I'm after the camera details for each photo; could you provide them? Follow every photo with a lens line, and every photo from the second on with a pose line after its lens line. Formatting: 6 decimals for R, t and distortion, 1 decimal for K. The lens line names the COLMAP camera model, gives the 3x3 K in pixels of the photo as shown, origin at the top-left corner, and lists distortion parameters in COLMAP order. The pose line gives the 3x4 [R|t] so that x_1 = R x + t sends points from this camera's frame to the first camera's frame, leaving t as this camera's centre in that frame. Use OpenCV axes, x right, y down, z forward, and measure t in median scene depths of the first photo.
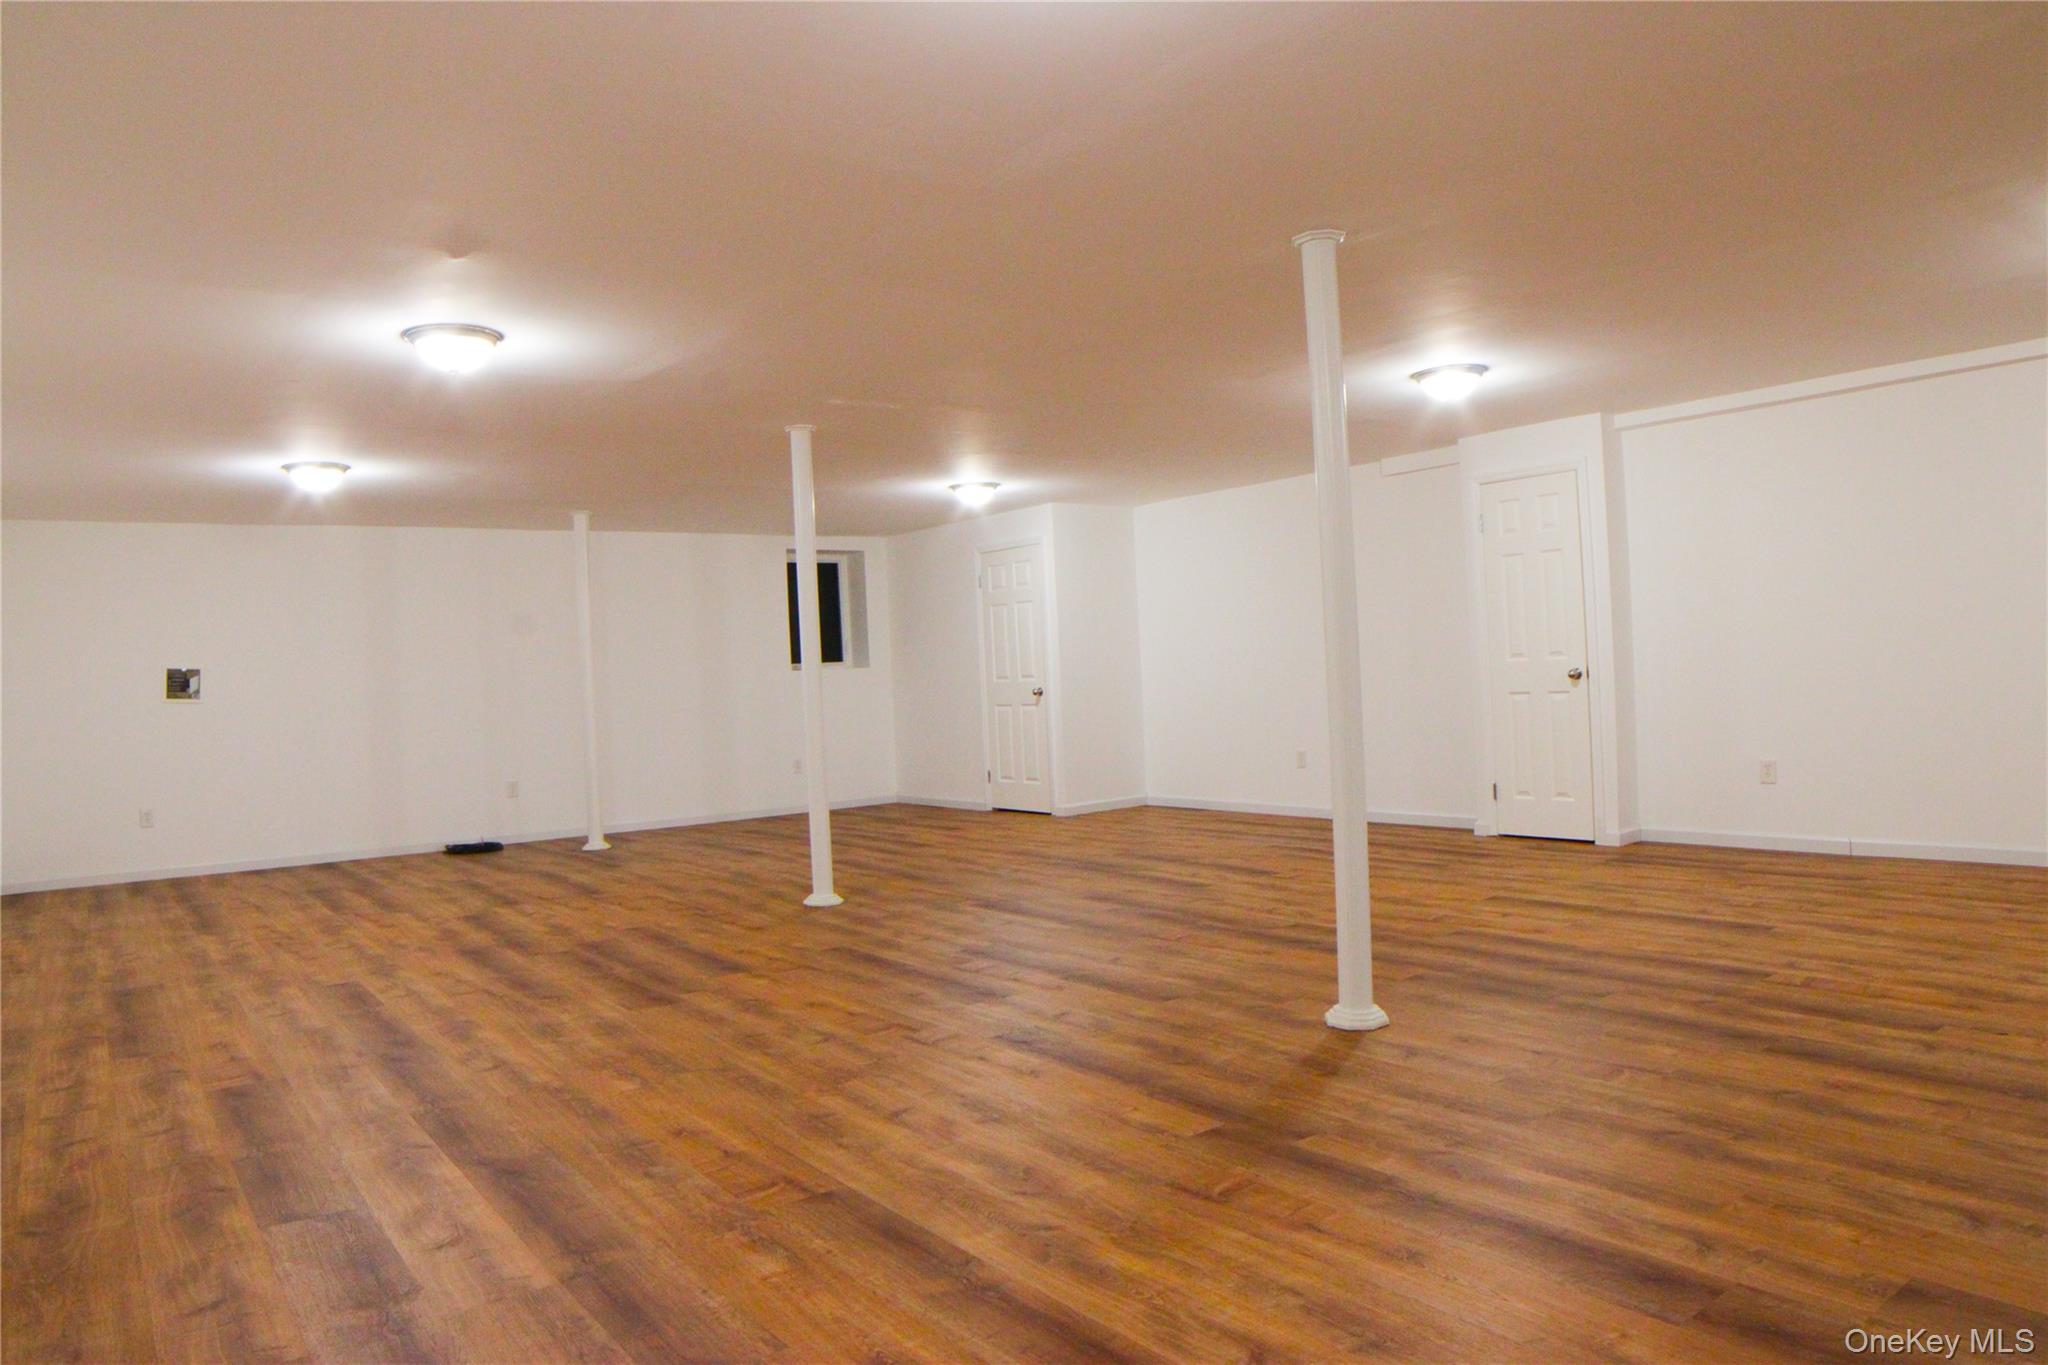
lens RADIAL K [[1337.6, 0, 1024.0], [0, 1337.6, 682.5], [0, 0, 1]] dist [0.000690, -0.001536]
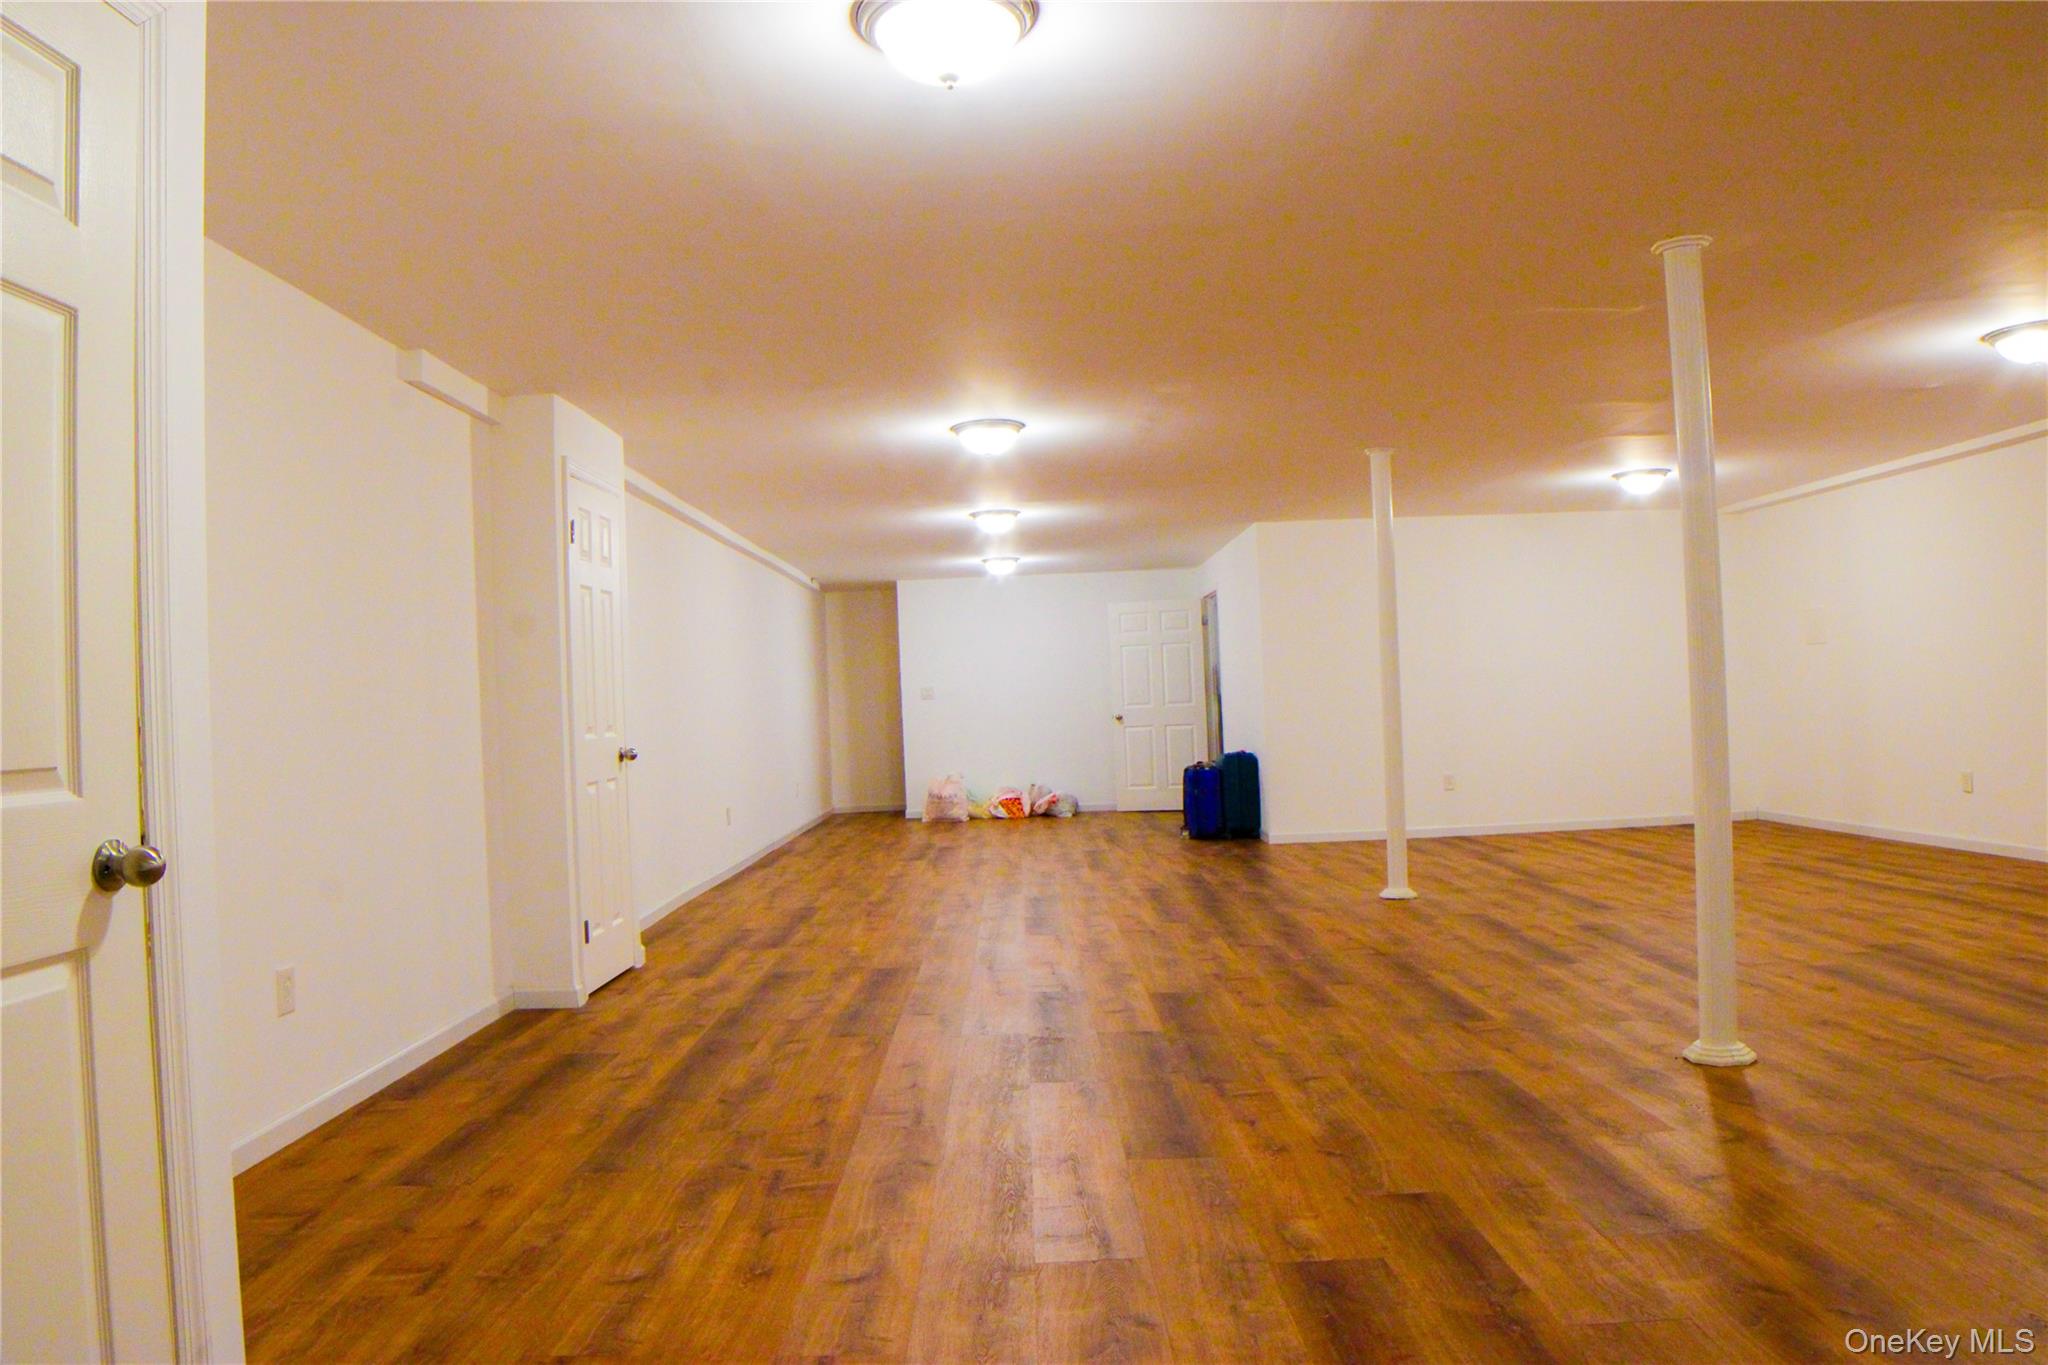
lens RADIAL K [[1337.6, 0, 1024.0], [0, 1337.6, 682.5], [0, 0, 1]] dist [0.000690, -0.001536]
pose [[0.833851, 0.004667, -0.551970, 0.214246], [0.000479, 0.999958, 0.009178, -0.014261], [0.551990, -0.007917, 0.833813, -0.047553]]
